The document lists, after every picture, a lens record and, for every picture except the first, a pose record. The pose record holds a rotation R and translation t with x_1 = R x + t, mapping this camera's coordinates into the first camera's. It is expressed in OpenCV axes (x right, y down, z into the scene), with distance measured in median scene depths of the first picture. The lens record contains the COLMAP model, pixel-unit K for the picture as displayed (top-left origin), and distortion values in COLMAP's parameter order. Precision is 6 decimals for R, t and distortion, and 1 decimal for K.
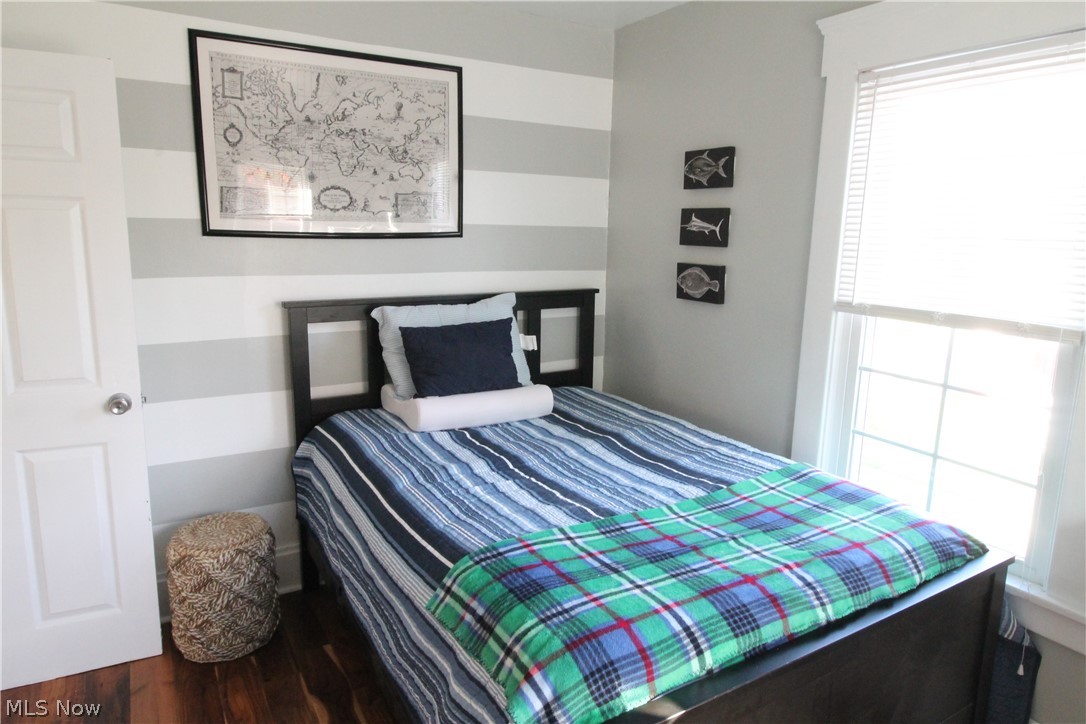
lens RADIAL K [[697.1, 0, 540.9], [0, 697.1, 362.2], [0, 0, 1]] dist [0.008172, -0.008232]
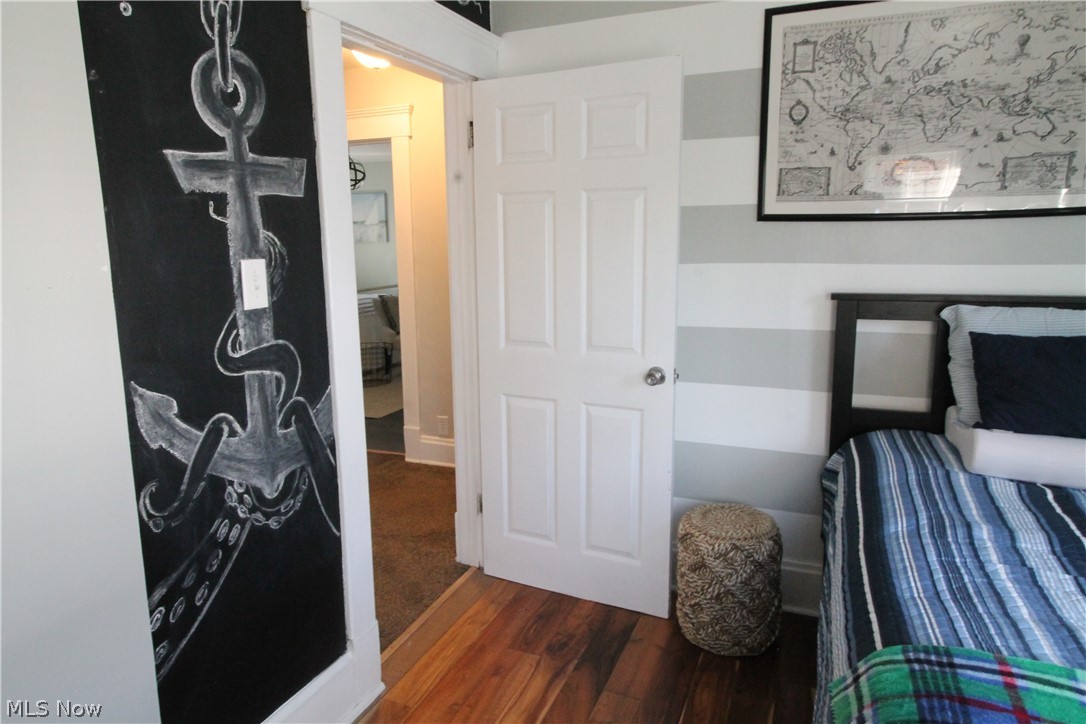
lens RADIAL K [[697.1, 0, 545.6], [0, 697.1, 360.2], [0, 0, 1]] dist [0.008172, -0.008232]
pose [[0.591206, 0.116493, -0.798063, 0.145377], [-0.131665, 0.990180, 0.046999, 0.005624], [0.795701, 0.077291, 0.600739, 0.189928]]
